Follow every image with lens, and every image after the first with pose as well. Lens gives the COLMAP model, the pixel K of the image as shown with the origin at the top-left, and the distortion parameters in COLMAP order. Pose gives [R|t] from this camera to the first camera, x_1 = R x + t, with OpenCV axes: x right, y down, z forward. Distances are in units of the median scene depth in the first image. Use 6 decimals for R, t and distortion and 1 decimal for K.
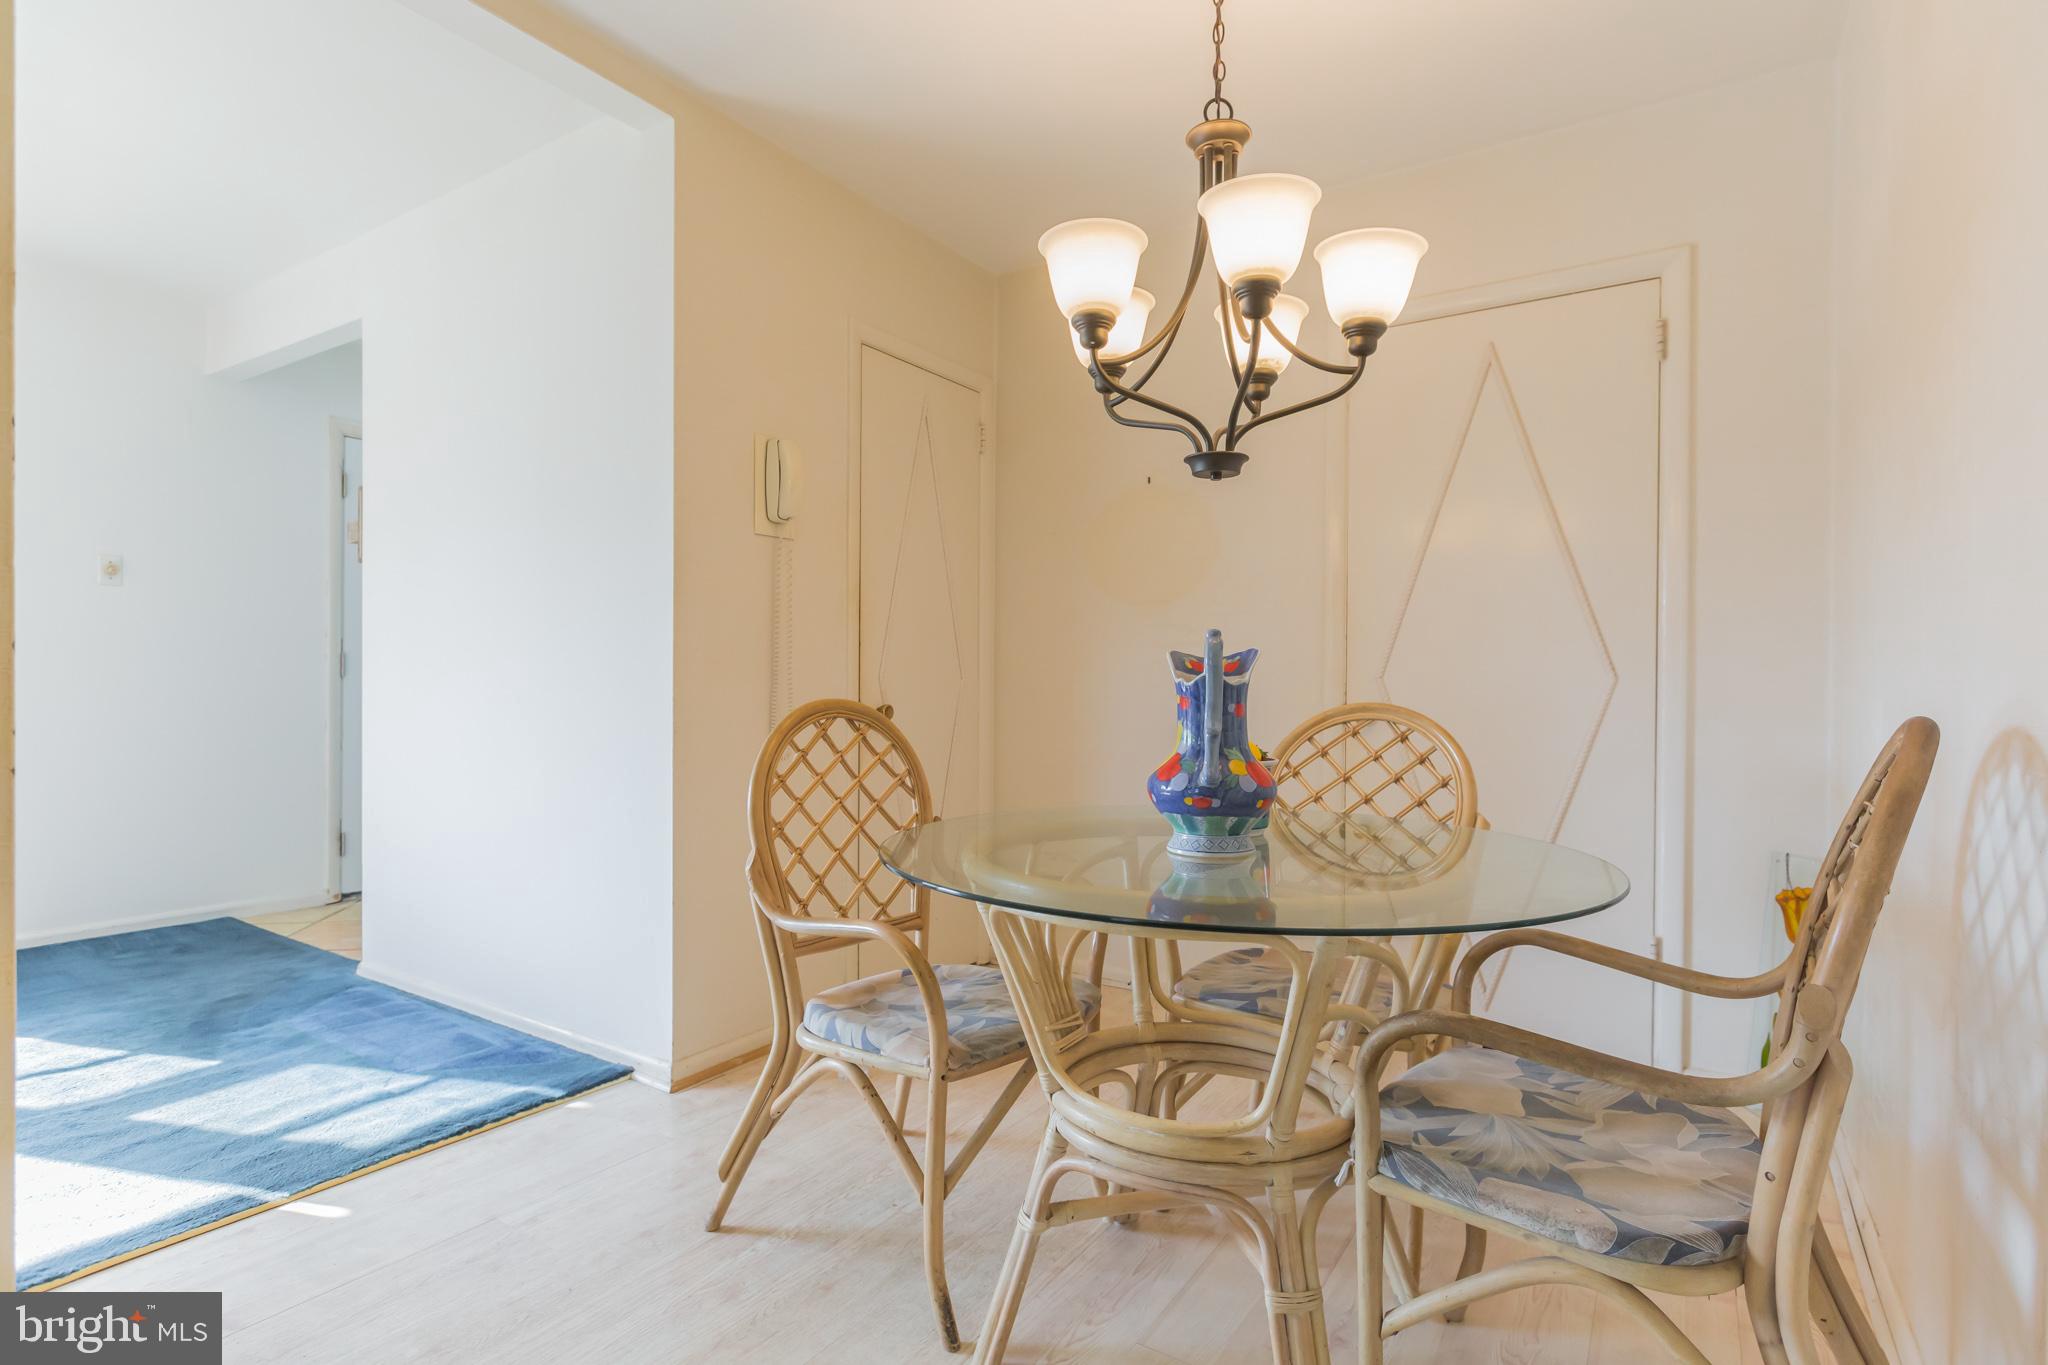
lens RADIAL K [[1046.8, 0, 1021.3], [0, 1046.8, 671.7], [0, 0, 1]] dist [-0.002518, -0.000532]
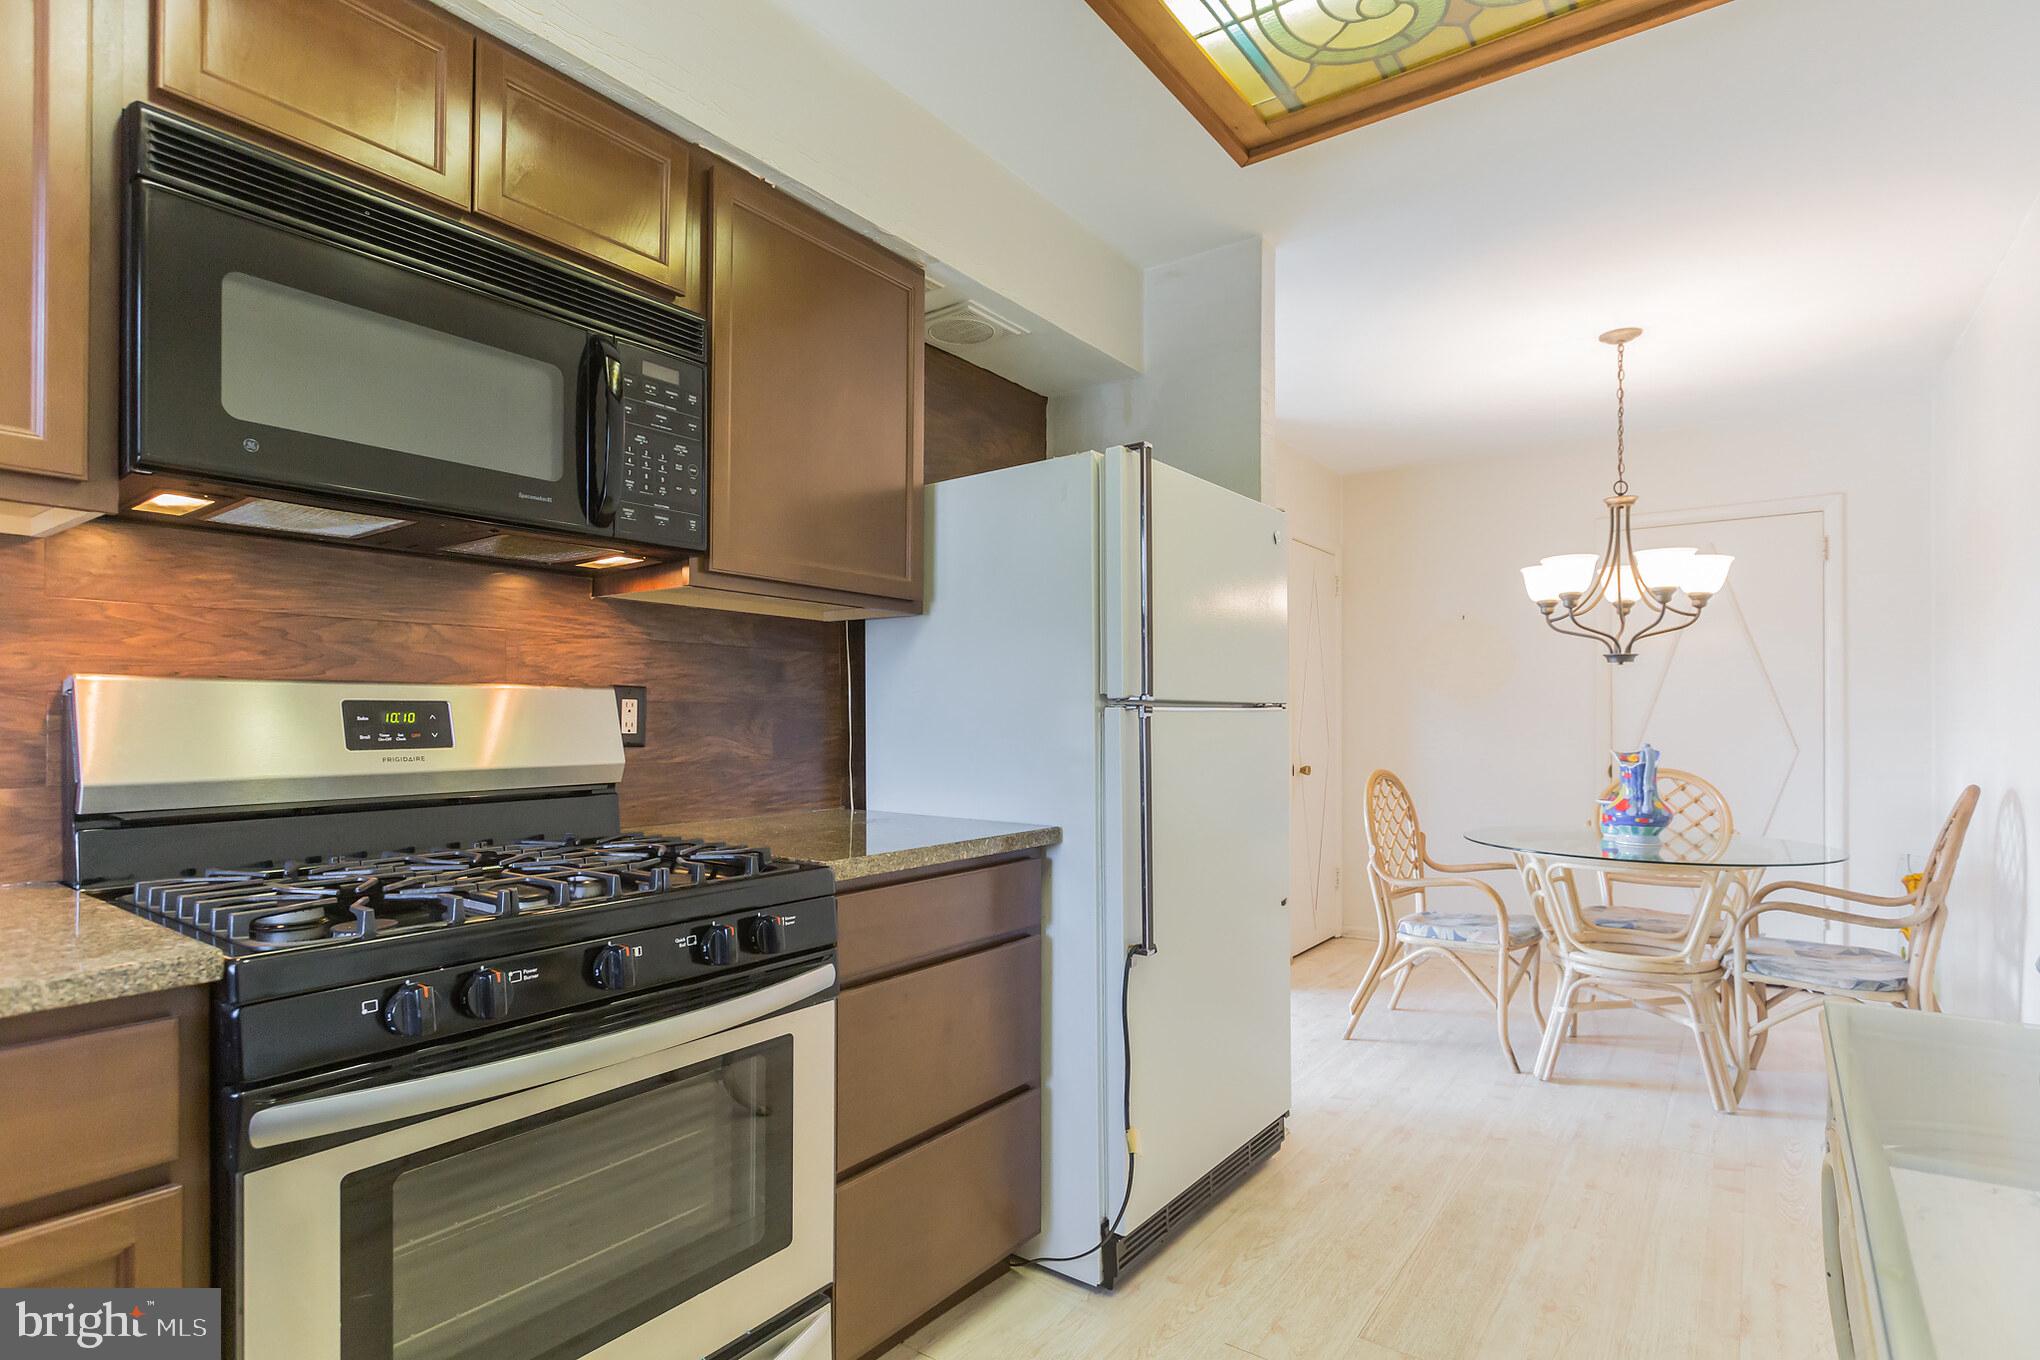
lens RADIAL K [[1042.5, 0, 1020.4], [0, 1042.5, 701.5], [0, 0, 1]] dist [-0.001785, 0.000228]
pose [[0.998423, -0.006995, -0.055707, -0.927662], [0.006579, 0.999949, -0.007650, -0.109863], [0.055758, 0.007271, 0.998418, -1.171193]]
